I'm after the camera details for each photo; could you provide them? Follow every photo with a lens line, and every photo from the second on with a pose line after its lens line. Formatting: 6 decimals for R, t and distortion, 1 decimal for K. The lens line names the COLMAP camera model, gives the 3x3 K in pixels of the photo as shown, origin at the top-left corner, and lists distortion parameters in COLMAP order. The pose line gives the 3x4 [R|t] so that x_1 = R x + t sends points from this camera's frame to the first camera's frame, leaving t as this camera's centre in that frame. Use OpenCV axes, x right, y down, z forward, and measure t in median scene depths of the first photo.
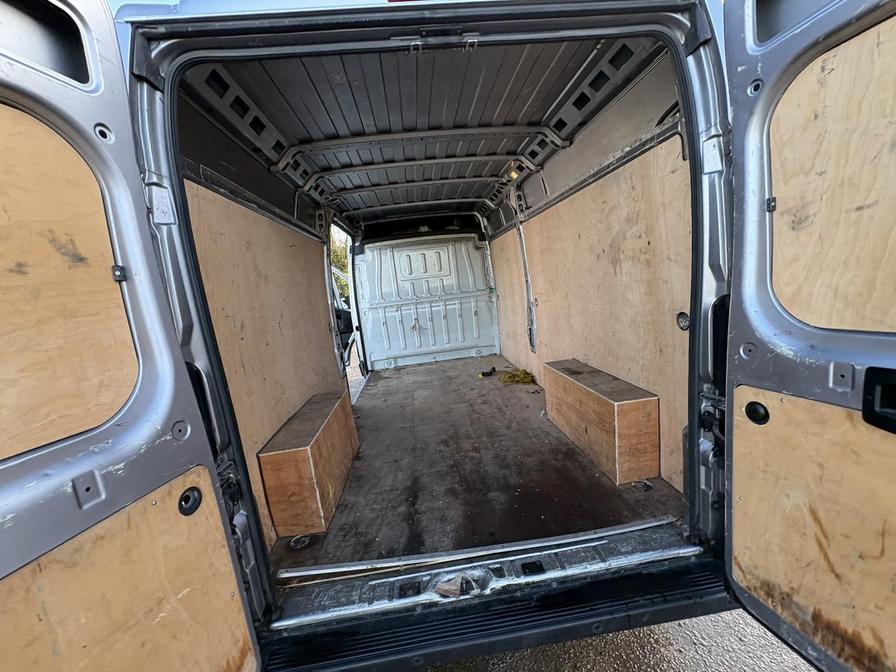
lens RADIAL K [[356.4, 0, 448.6], [0, 356.4, 334.3], [0, 0, 1]] dist [-0.001038, 0.000432]
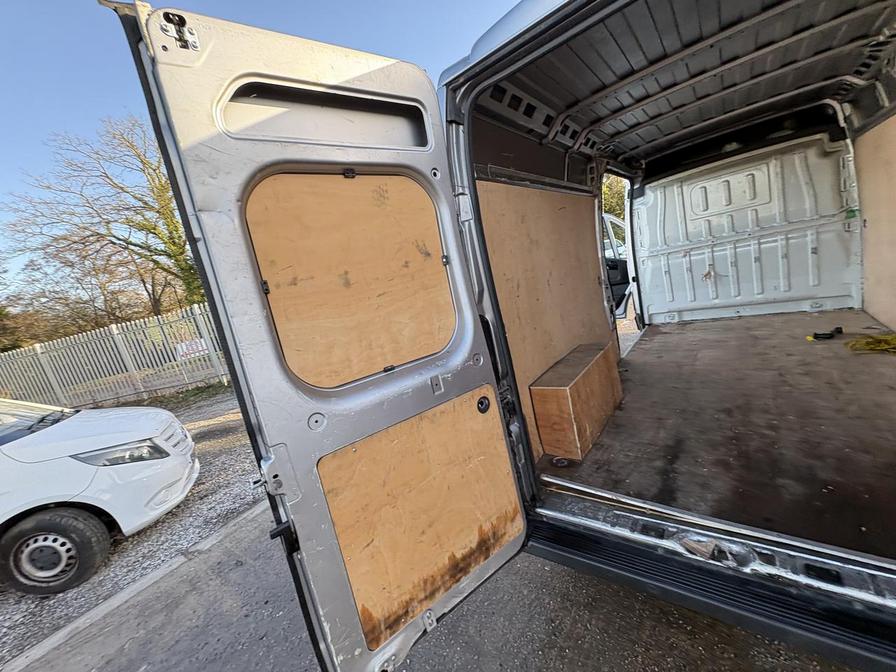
lens RADIAL K [[356.3, 0, 447.8], [0, 356.3, 337.8], [0, 0, 1]] dist [-0.001685, 0.000247]
pose [[0.730276, 0.070183, -0.679537, 0.088812], [0.031836, 0.990132, 0.136474, -0.017768], [0.682410, -0.121298, 0.720836, -0.085628]]
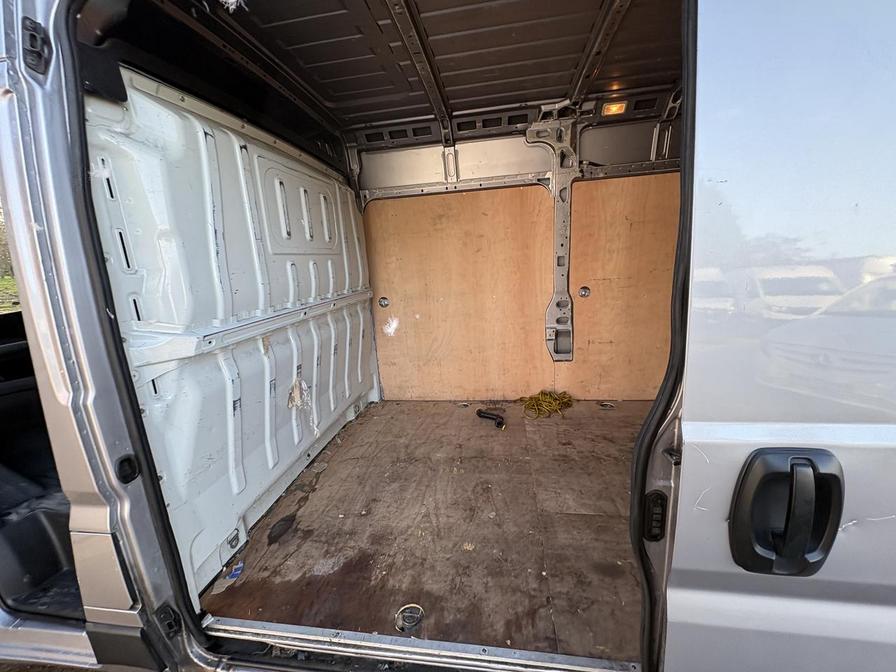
lens RADIAL K [[356.3, 0, 447.8], [0, 356.3, 337.8], [0, 0, 1]] dist [-0.001685, 0.000247]
pose [[0.249637, -0.121413, 0.960698, -0.987078], [0.179089, 0.980782, 0.077415, -0.181154], [-0.951635, 0.152725, 0.266583, 1.902417]]
